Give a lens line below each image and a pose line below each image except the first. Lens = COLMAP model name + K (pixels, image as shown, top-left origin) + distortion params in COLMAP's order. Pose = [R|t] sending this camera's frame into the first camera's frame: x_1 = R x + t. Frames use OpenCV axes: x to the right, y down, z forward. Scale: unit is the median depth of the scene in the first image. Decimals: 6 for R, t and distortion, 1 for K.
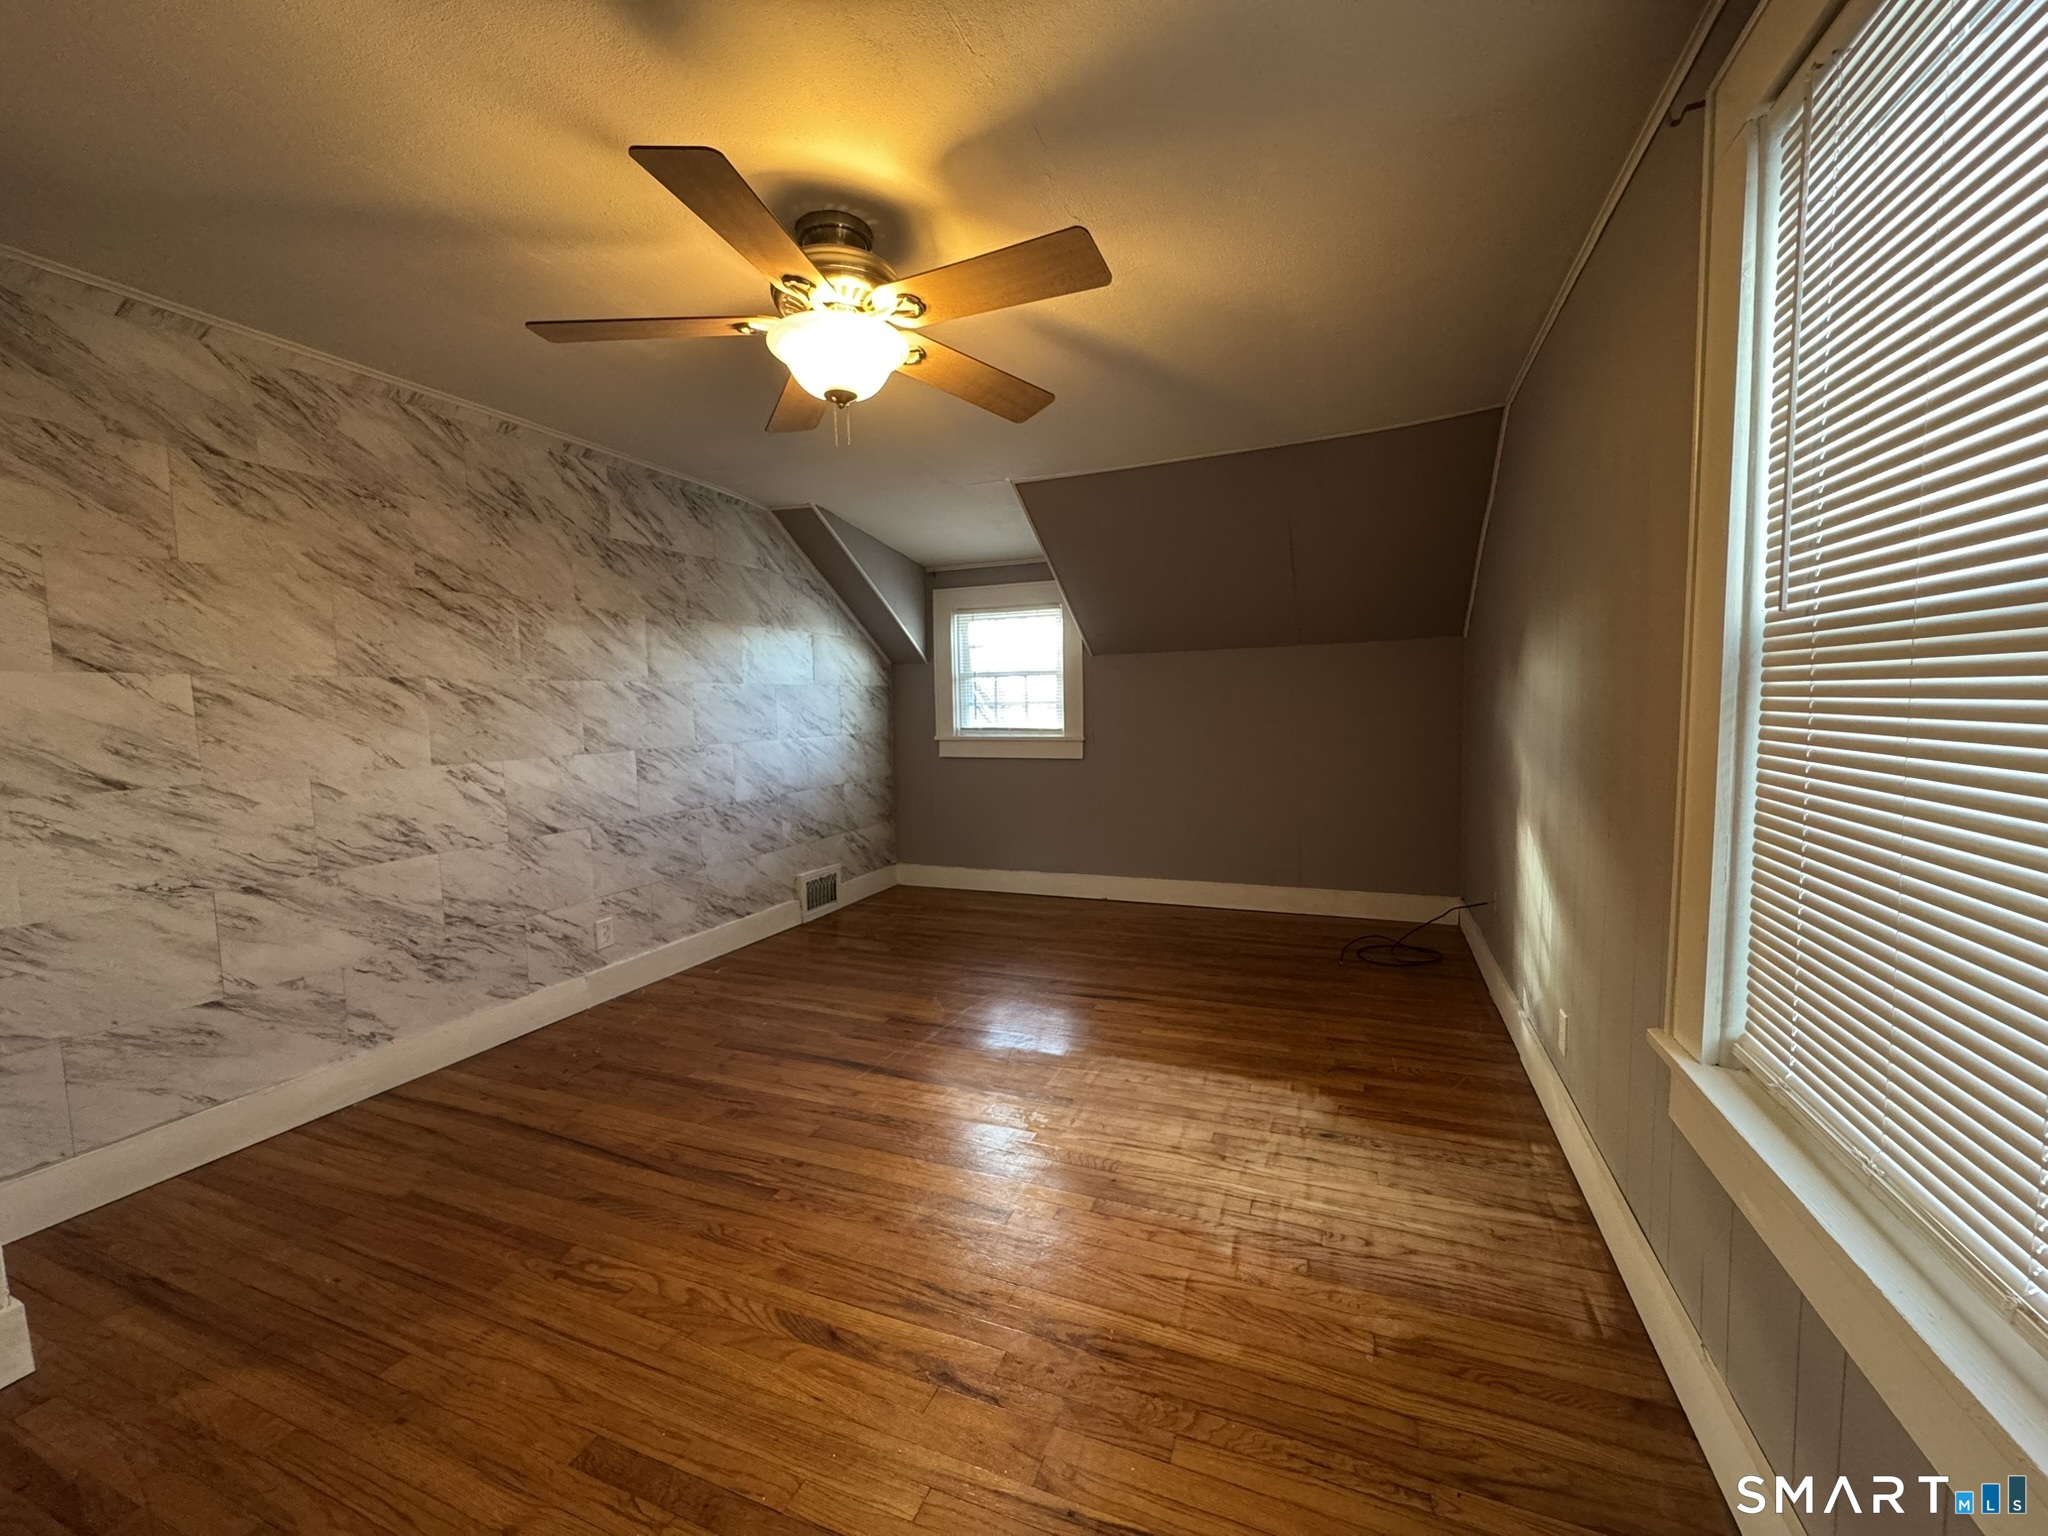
lens RADIAL K [[814.5, 0, 1025.6], [0, 814.5, 769.6], [0, 0, 1]] dist [-0.003598, -0.000053]
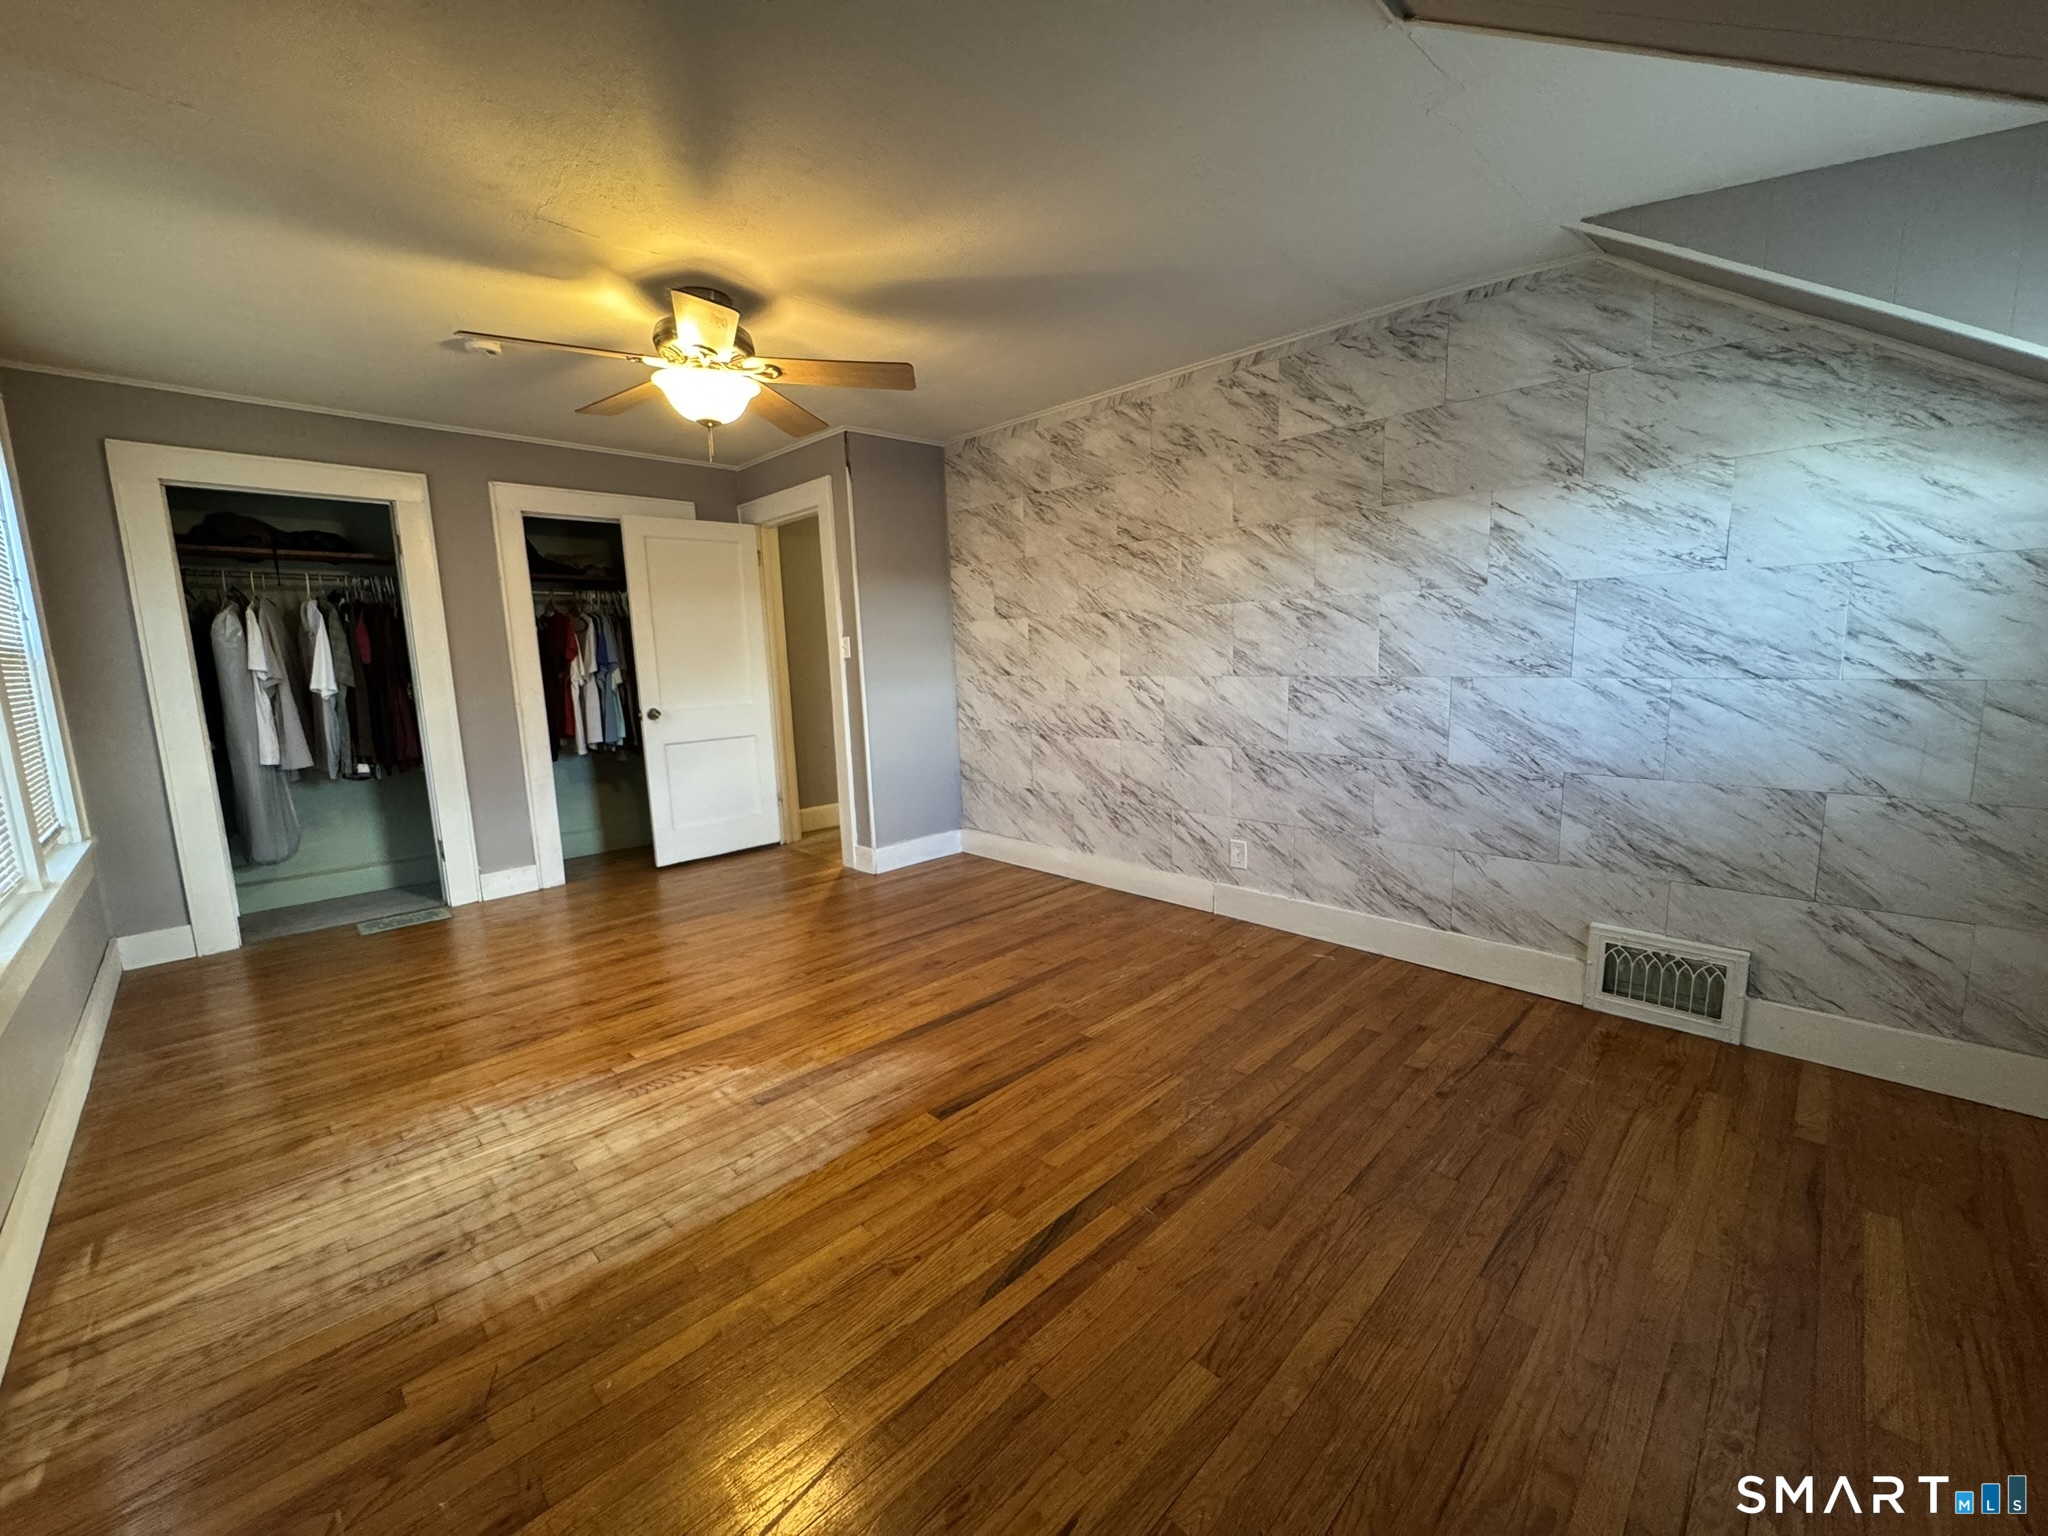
lens RADIAL K [[814.5, 0, 1020.7], [0, 814.5, 768.7], [0, 0, 1]] dist [-0.003598, -0.000053]
pose [[-0.397450, 0.169098, -0.901909, 0.622586], [-0.035952, 0.979250, 0.199442, -0.122685], [0.916919, 0.111694, -0.383124, 1.431078]]
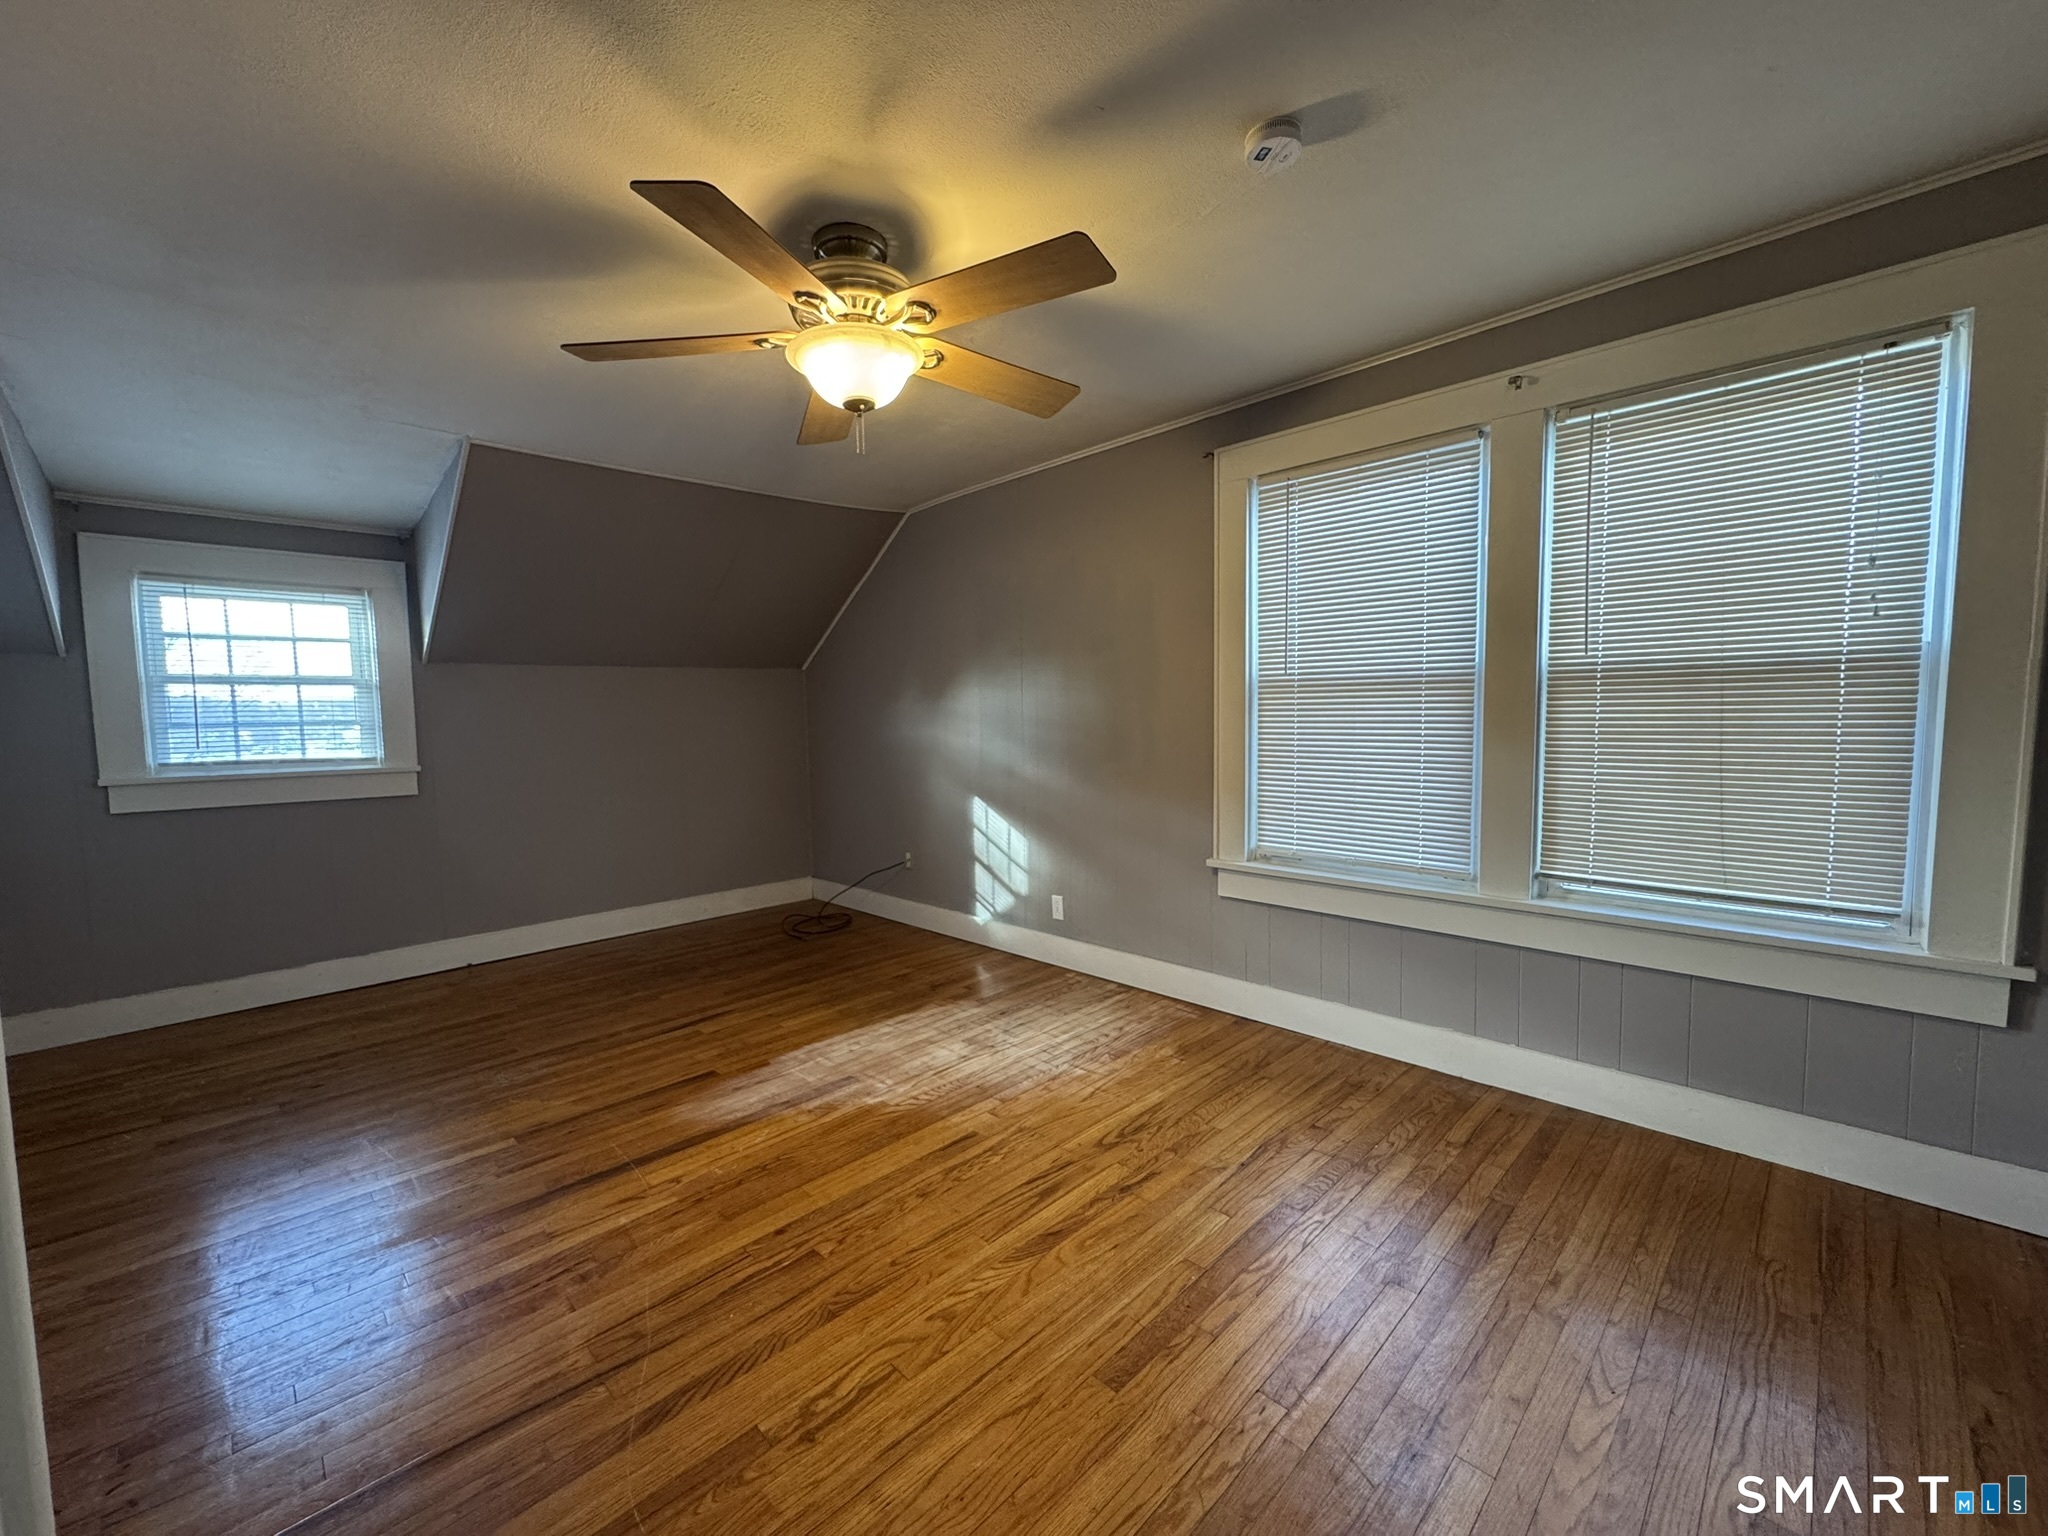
lens RADIAL K [[814.5, 0, 1021.8], [0, 814.5, 767.9], [0, 0, 1]] dist [-0.003598, -0.000053]
pose [[0.397646, -0.051037, 0.916118, -0.762902], [0.086843, 0.996063, 0.017796, -0.004625], [-0.913420, 0.072482, 0.400513, 0.300492]]
